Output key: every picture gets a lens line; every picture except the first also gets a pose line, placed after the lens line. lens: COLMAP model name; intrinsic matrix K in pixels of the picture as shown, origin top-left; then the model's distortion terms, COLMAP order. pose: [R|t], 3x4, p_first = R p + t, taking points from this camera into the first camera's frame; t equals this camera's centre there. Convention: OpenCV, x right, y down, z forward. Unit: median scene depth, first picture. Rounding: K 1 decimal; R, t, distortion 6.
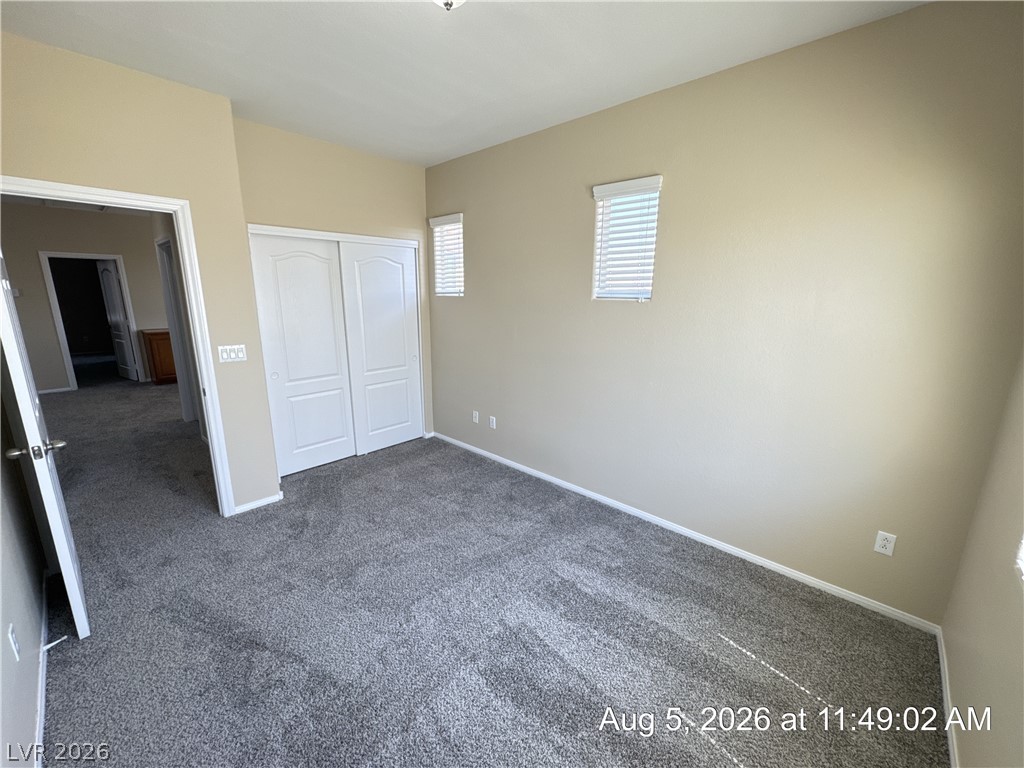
lens RADIAL K [[410.0, 0, 513.1], [0, 410.0, 384.5], [0, 0, 1]] dist [-0.002673, 0.000168]
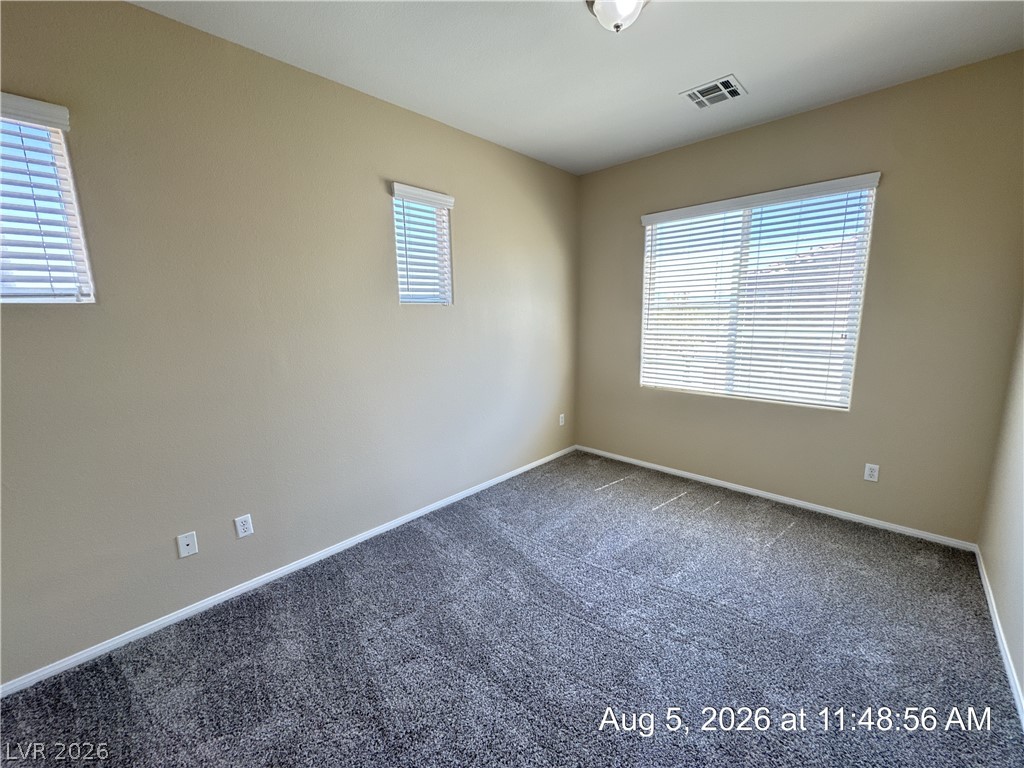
lens RADIAL K [[410.0, 0, 513.1], [0, 410.0, 384.5], [0, 0, 1]] dist [-0.002673, 0.000168]
pose [[0.012831, -0.180566, 0.983479, -0.760290], [0.242335, 0.954799, 0.172139, -0.135300], [-0.970108, 0.236123, 0.056008, 0.762939]]
